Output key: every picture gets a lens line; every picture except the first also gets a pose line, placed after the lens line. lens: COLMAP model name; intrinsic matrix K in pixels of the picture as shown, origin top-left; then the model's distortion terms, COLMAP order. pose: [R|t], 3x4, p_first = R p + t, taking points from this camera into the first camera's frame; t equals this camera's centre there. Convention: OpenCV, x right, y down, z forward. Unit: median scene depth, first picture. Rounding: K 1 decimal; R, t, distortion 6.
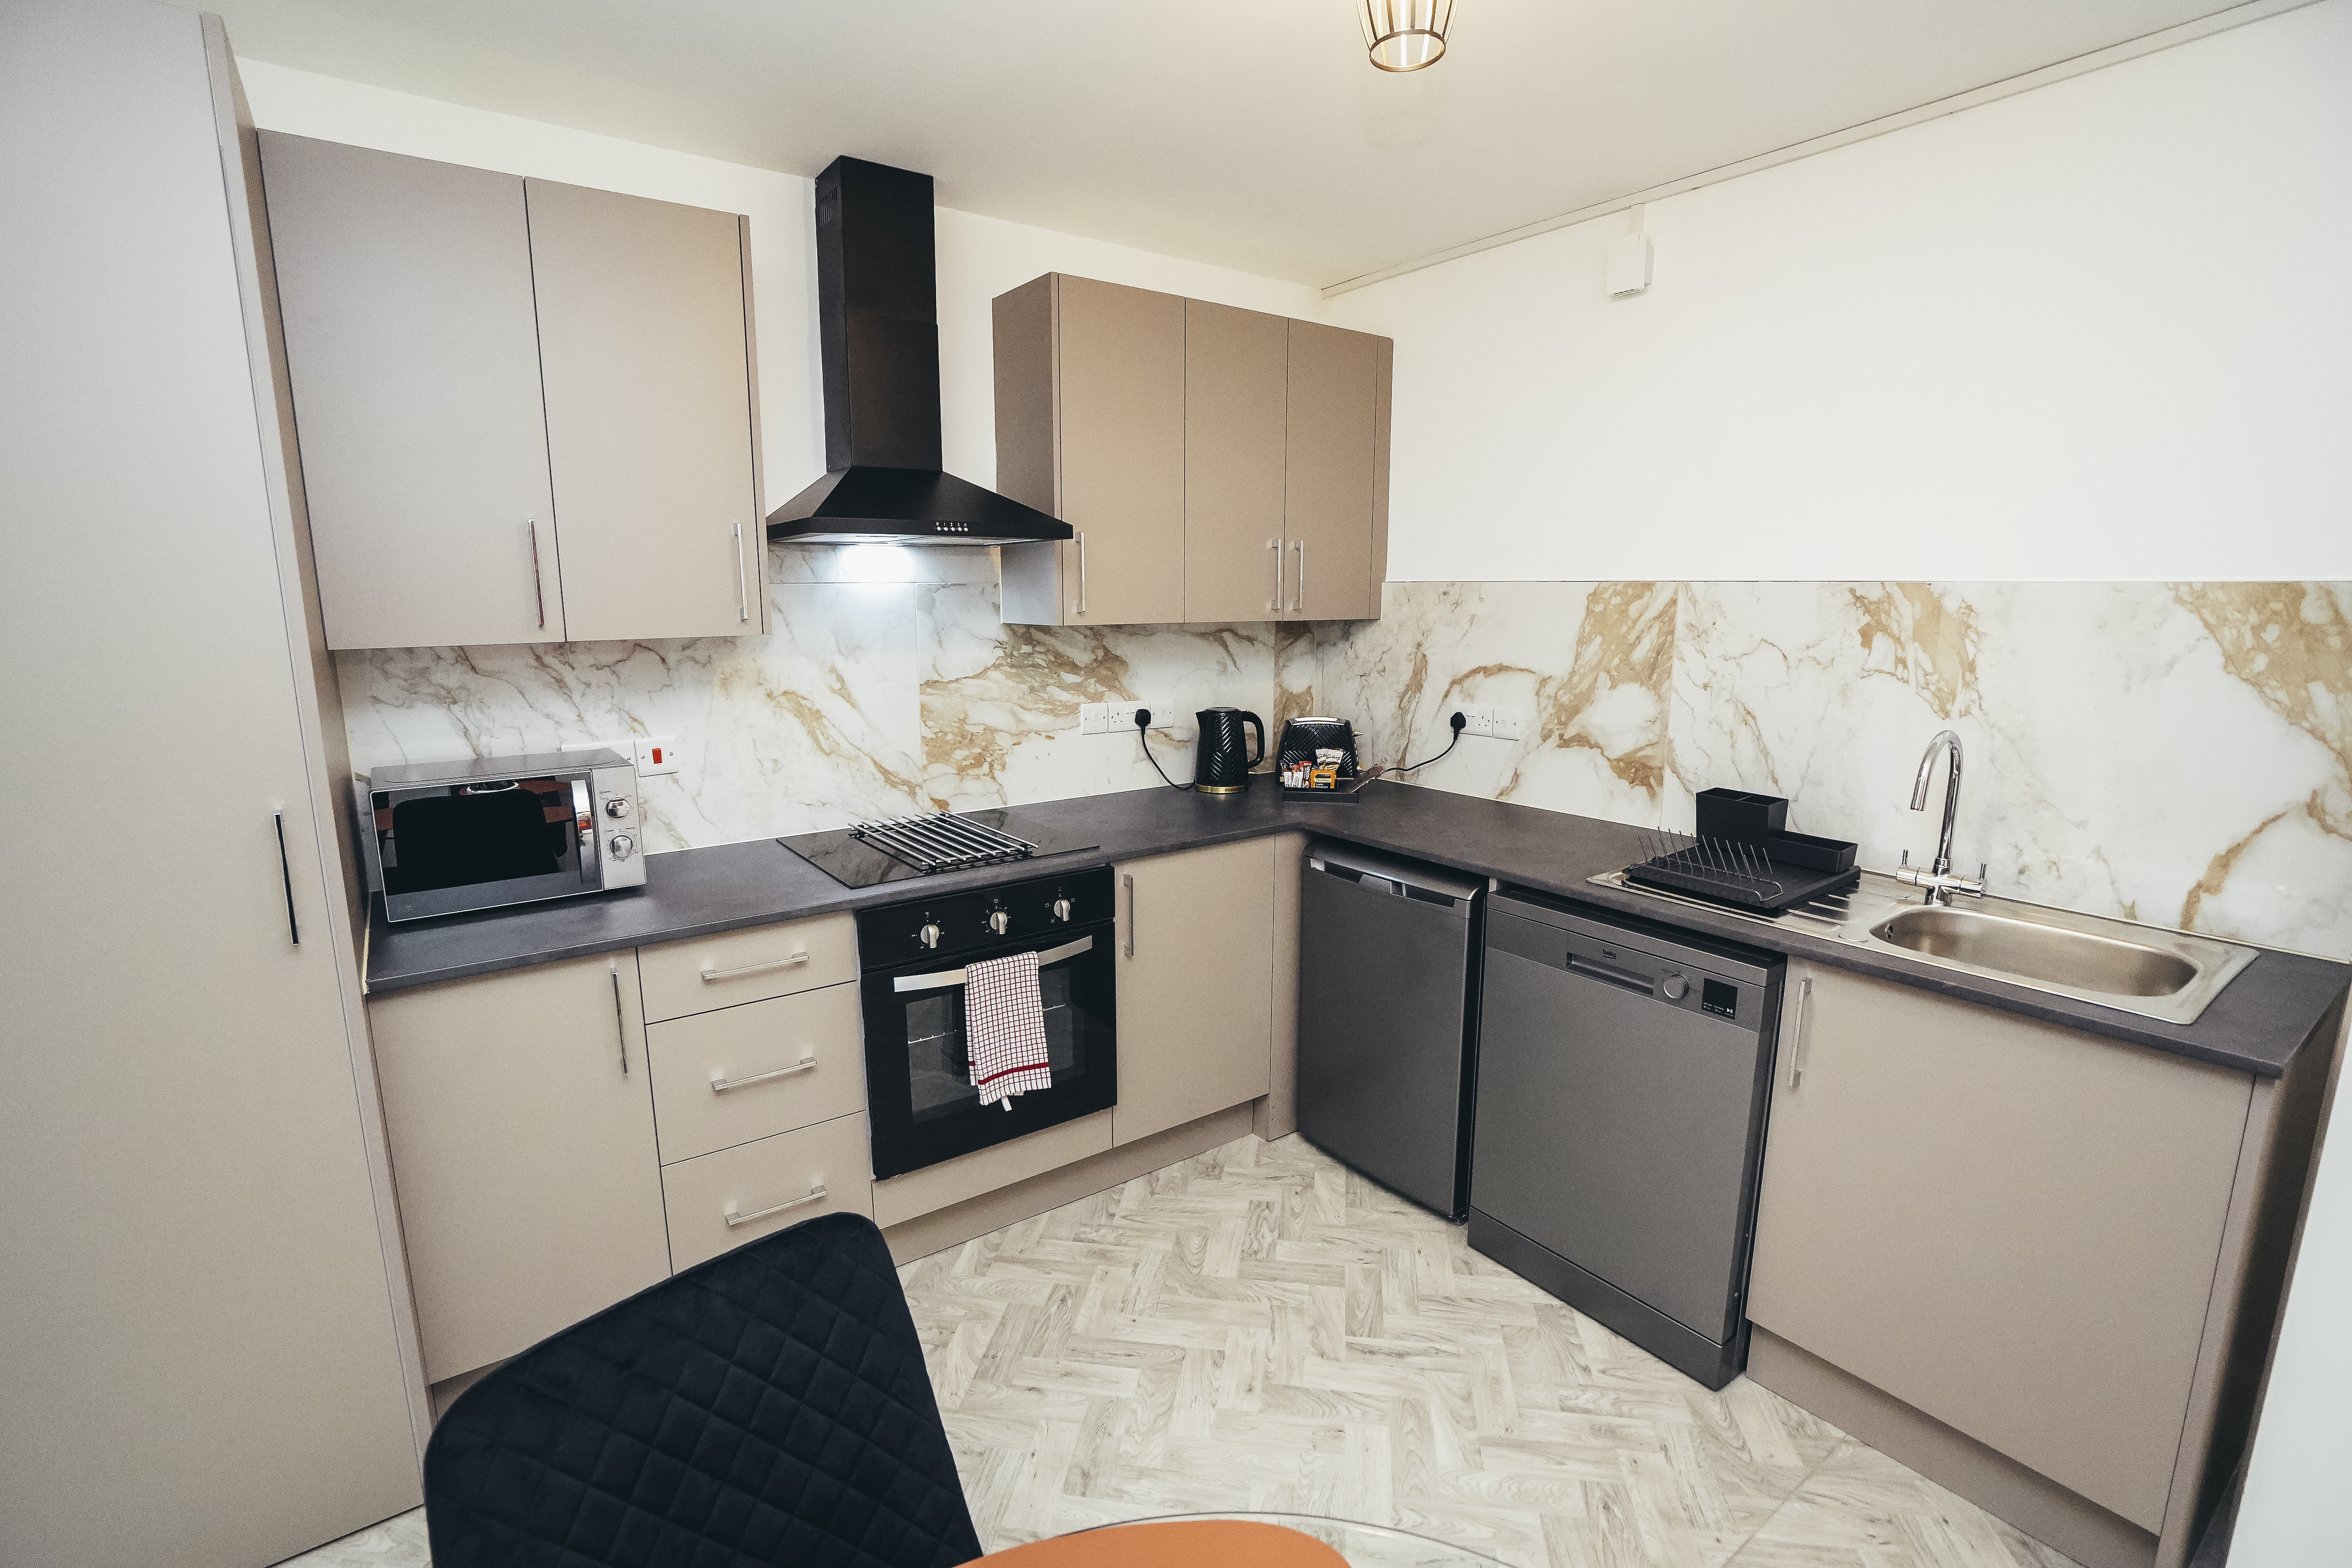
lens RADIAL K [[1083.3, 0, 1163.8], [0, 1083.3, 785.3], [0, 0, 1]] dist [-0.064790, 0.022840]
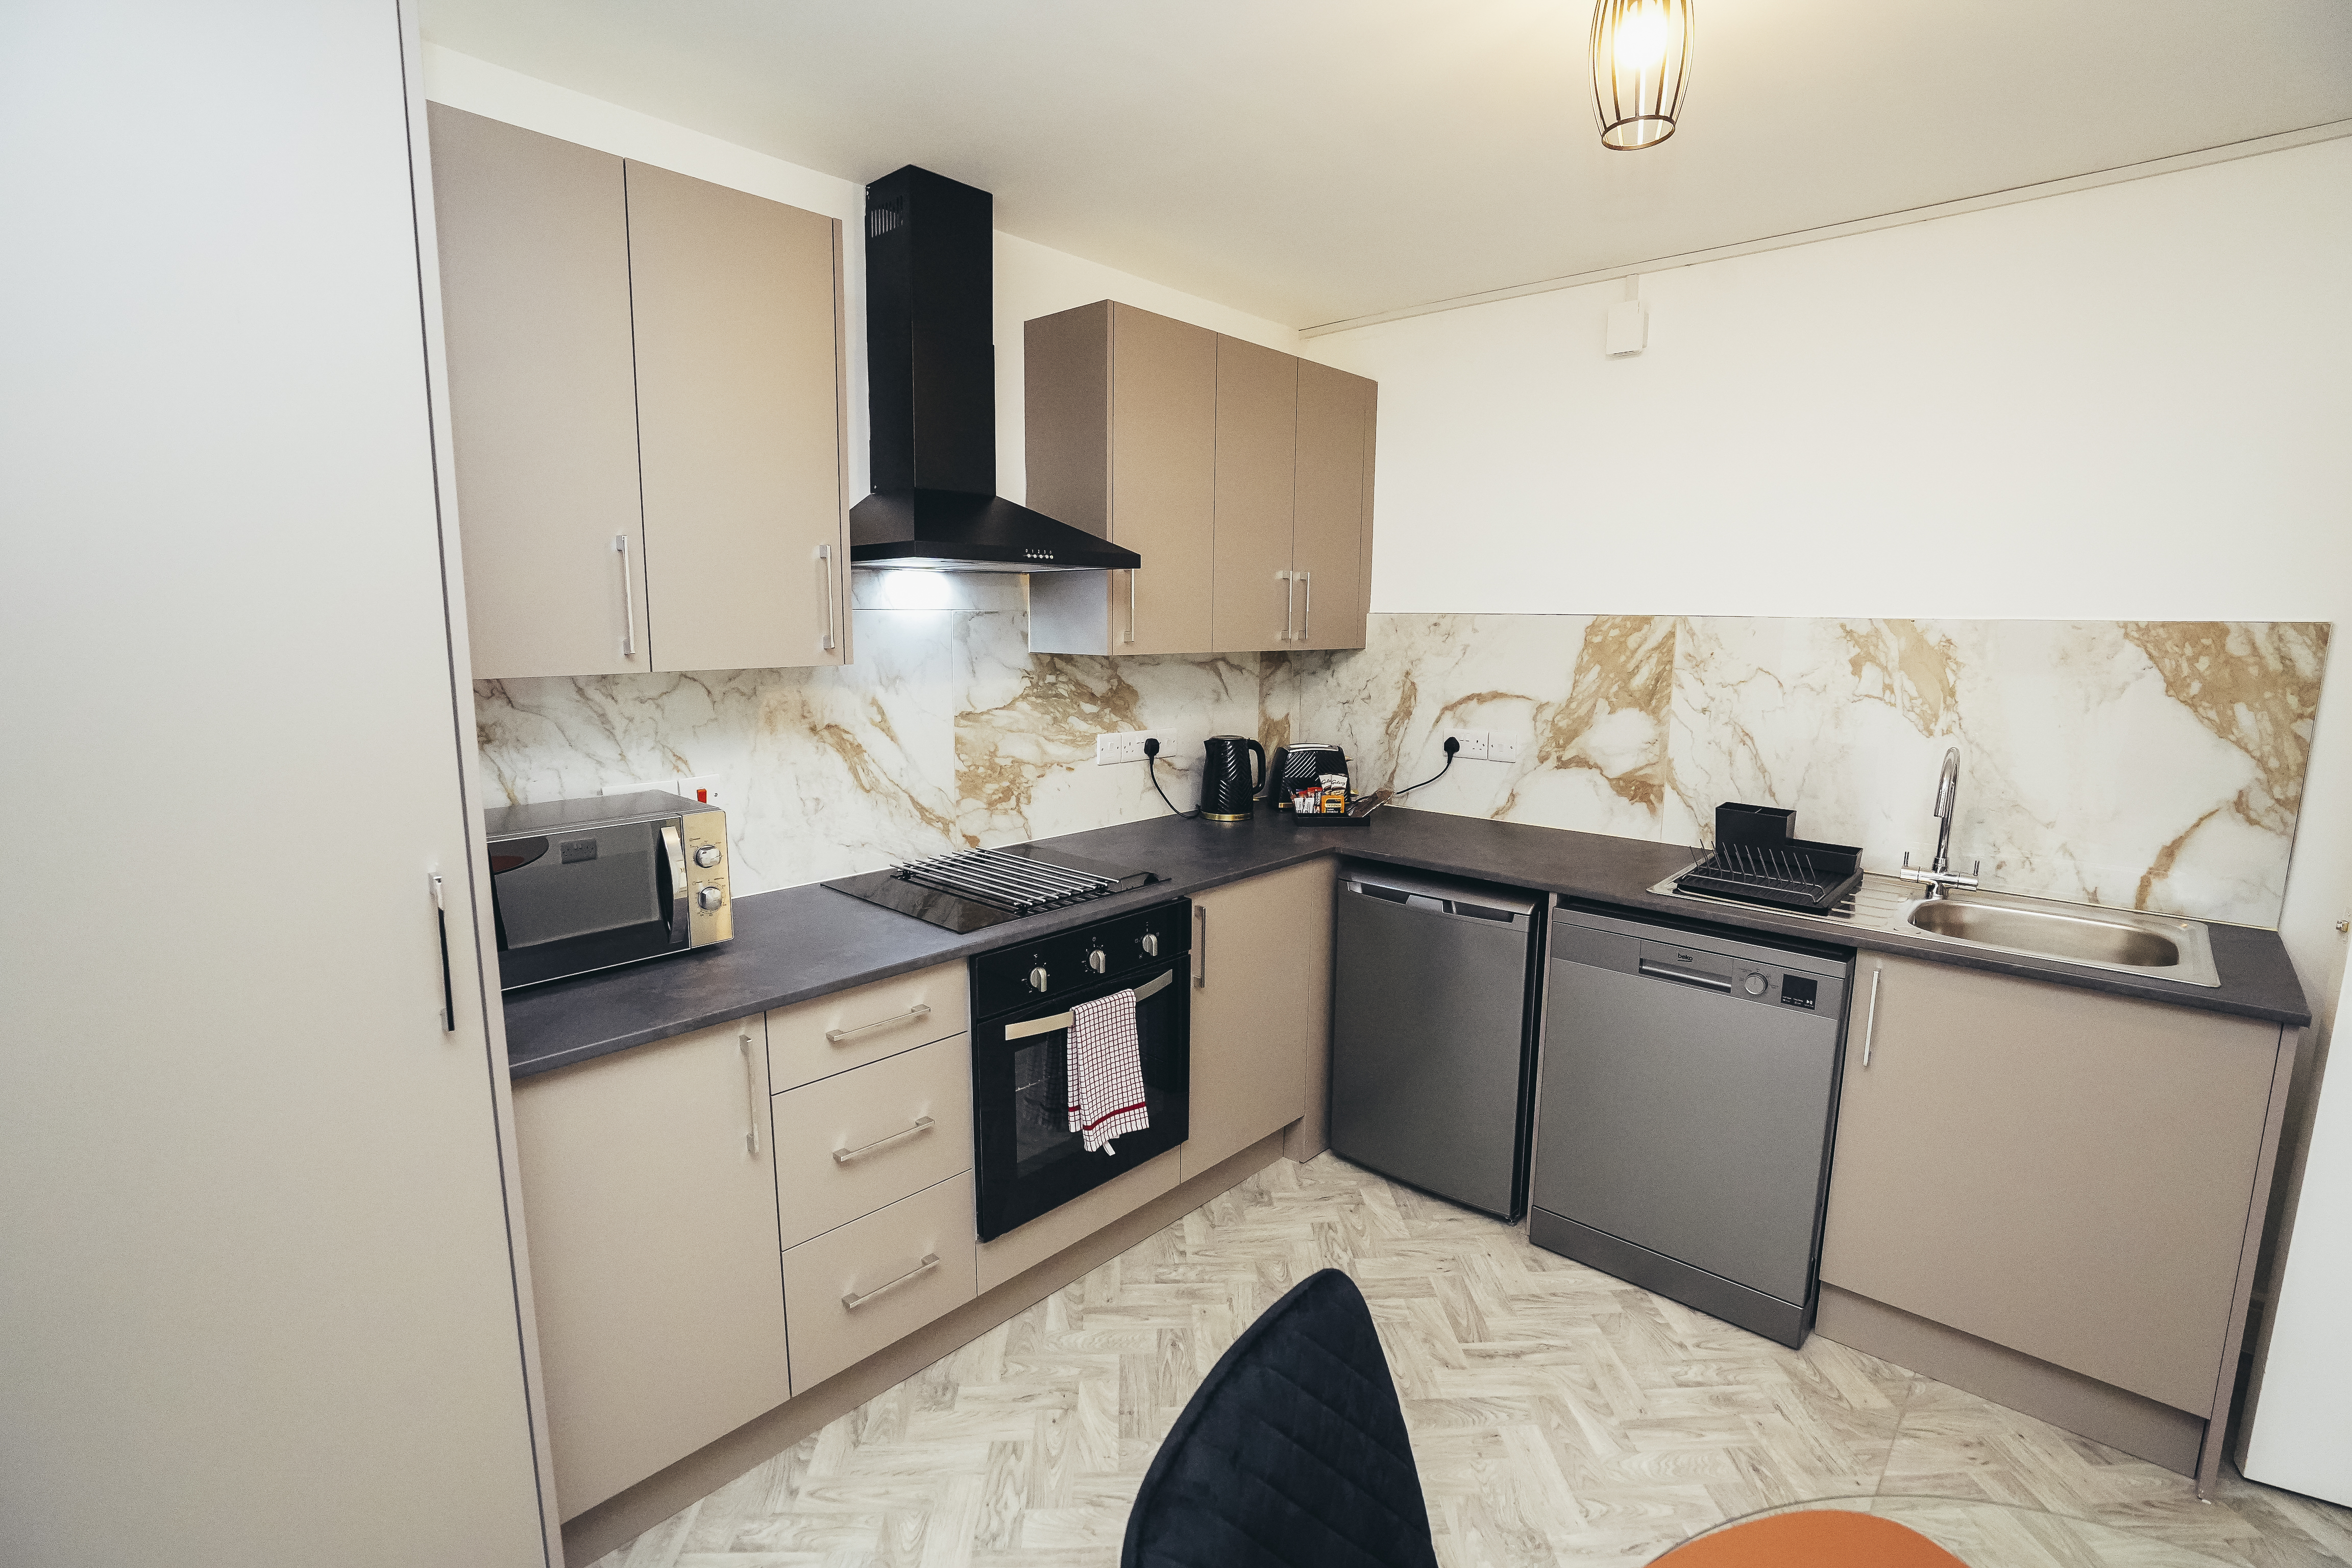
lens RADIAL K [[1077.9, 0, 1167.1], [0, 1077.9, 781.3], [0, 0, 1]] dist [-0.068519, 0.023316]
pose [[0.980034, -0.022043, 0.197604, -0.273902], [0.027543, 0.999305, -0.025127, -0.007947], [-0.196913, 0.030068, 0.979960, 0.037243]]
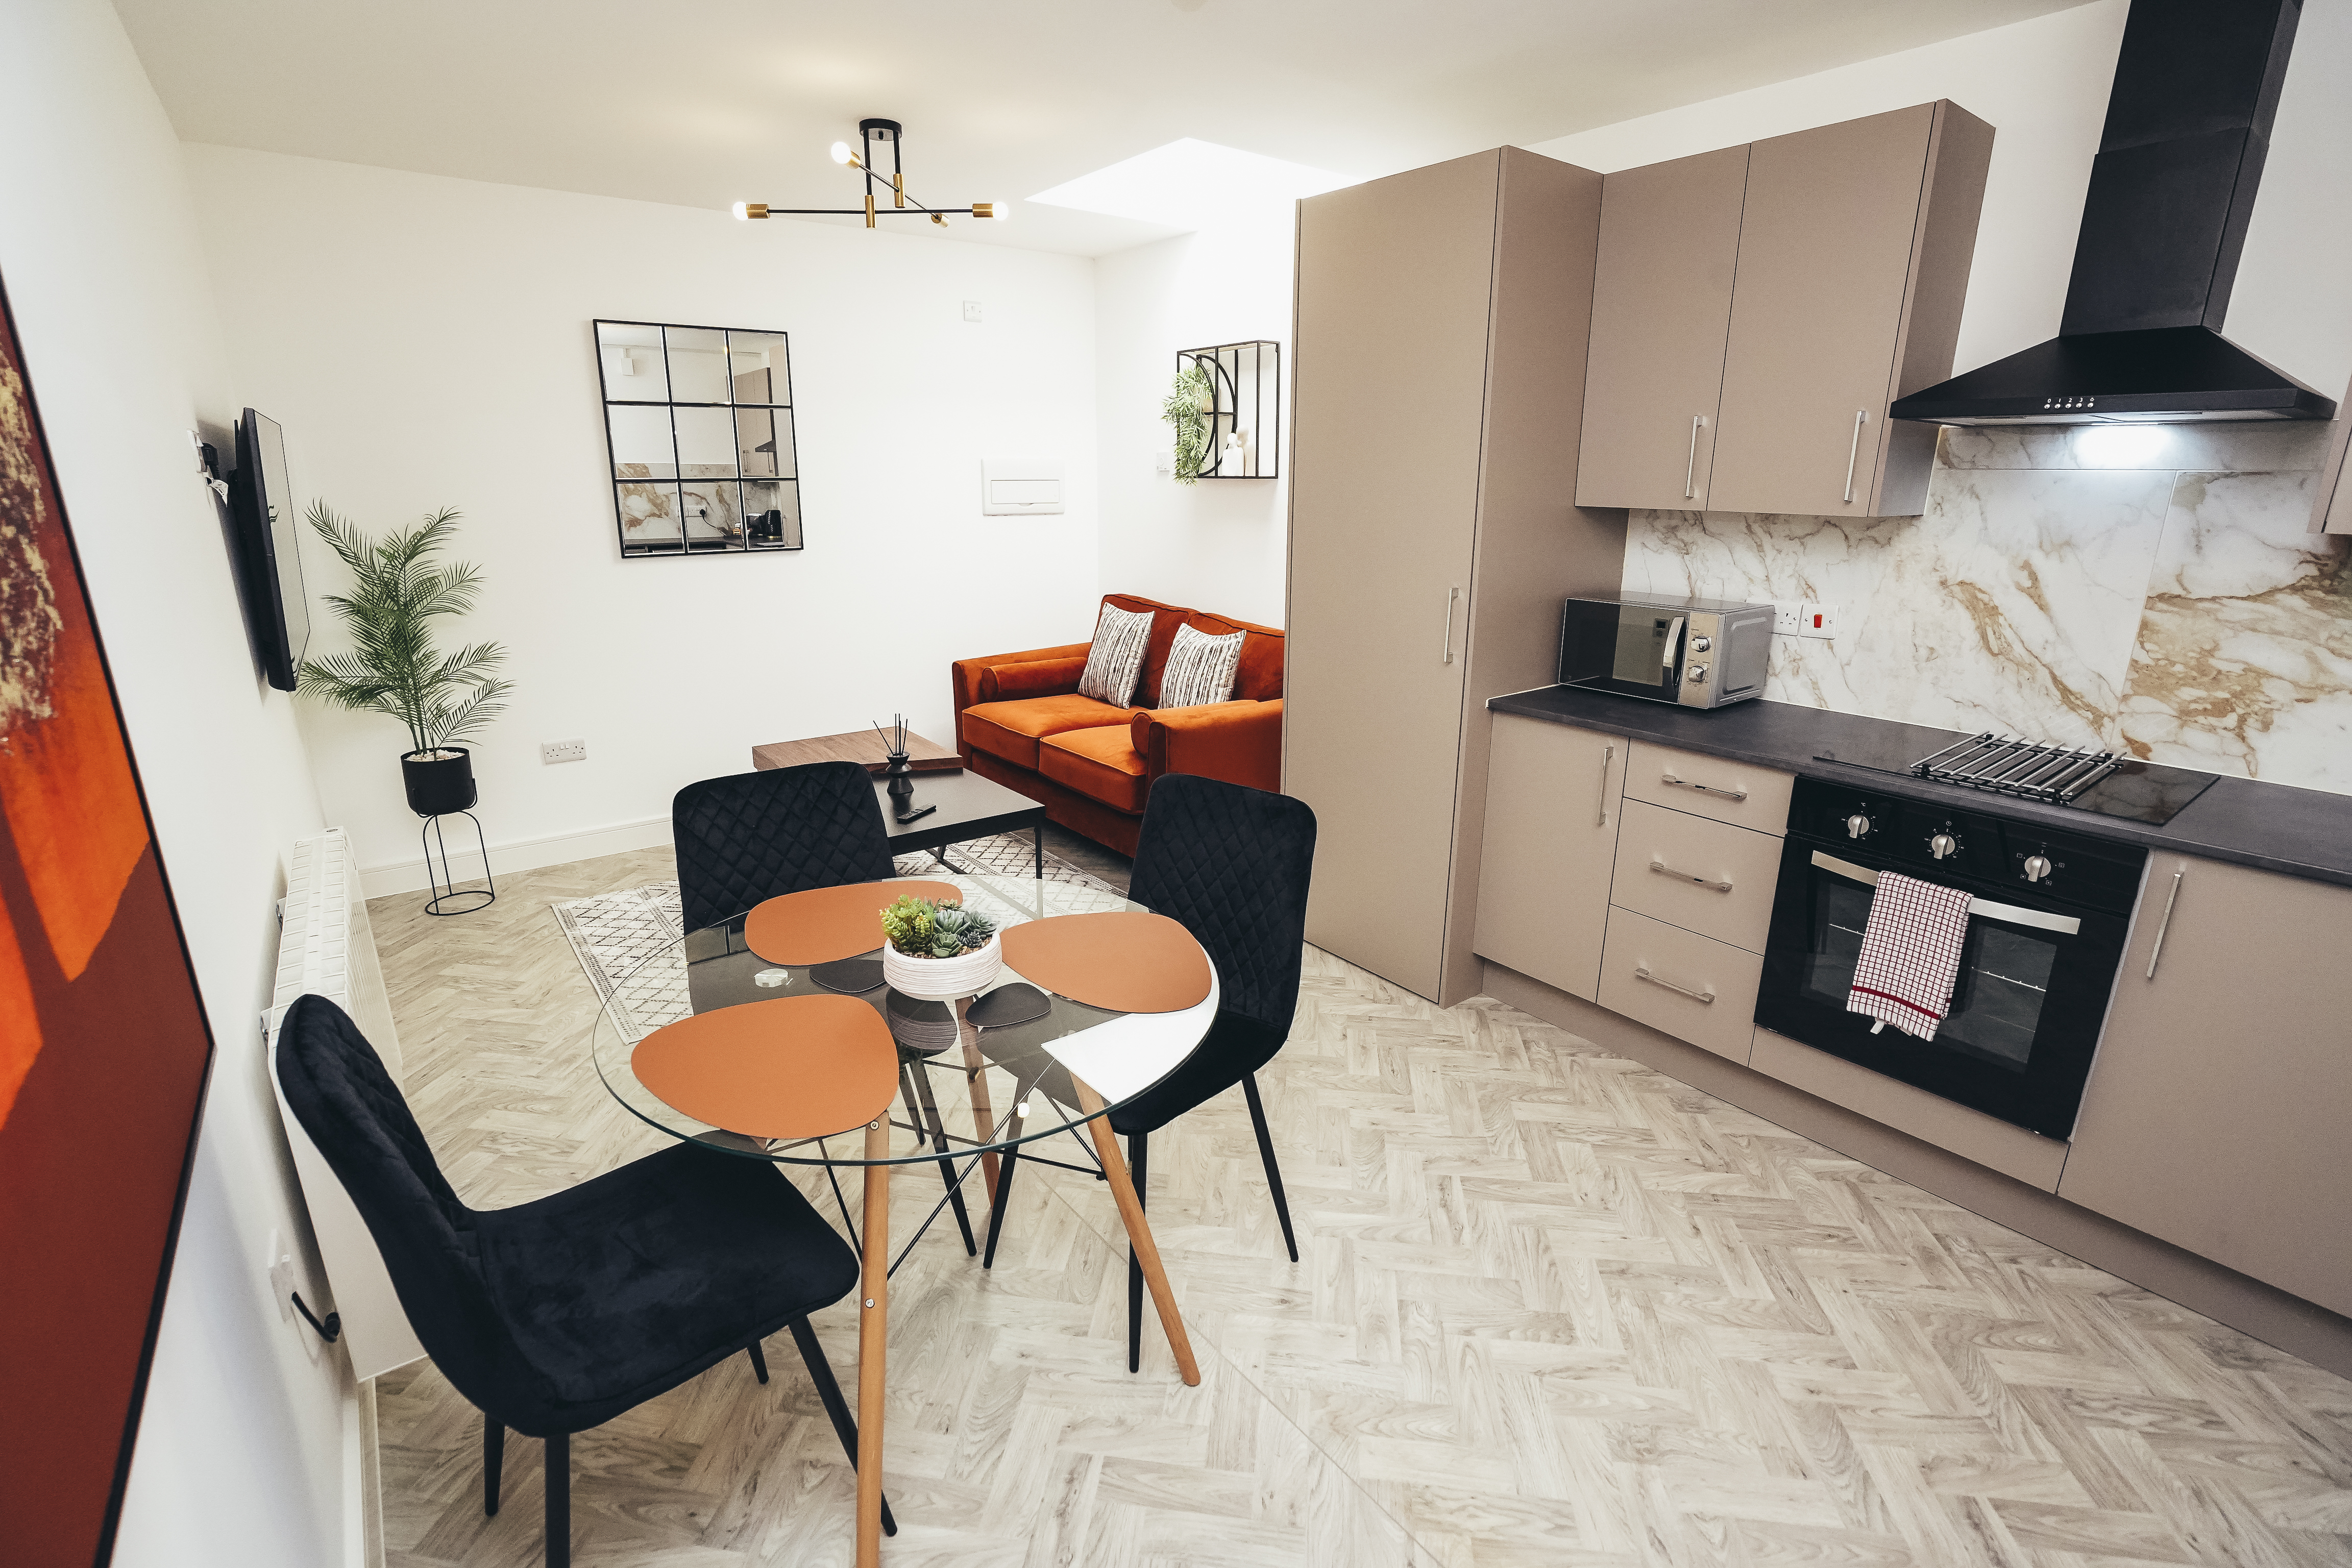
lens RADIAL K [[1083.3, 0, 1163.8], [0, 1083.3, 785.3], [0, 0, 1]] dist [-0.064790, 0.022840]
pose [[0.012580, 0.279864, -0.959957, 0.671615], [-0.179950, 0.944992, 0.273143, -0.046278], [0.983595, 0.169308, 0.062249, 0.281267]]
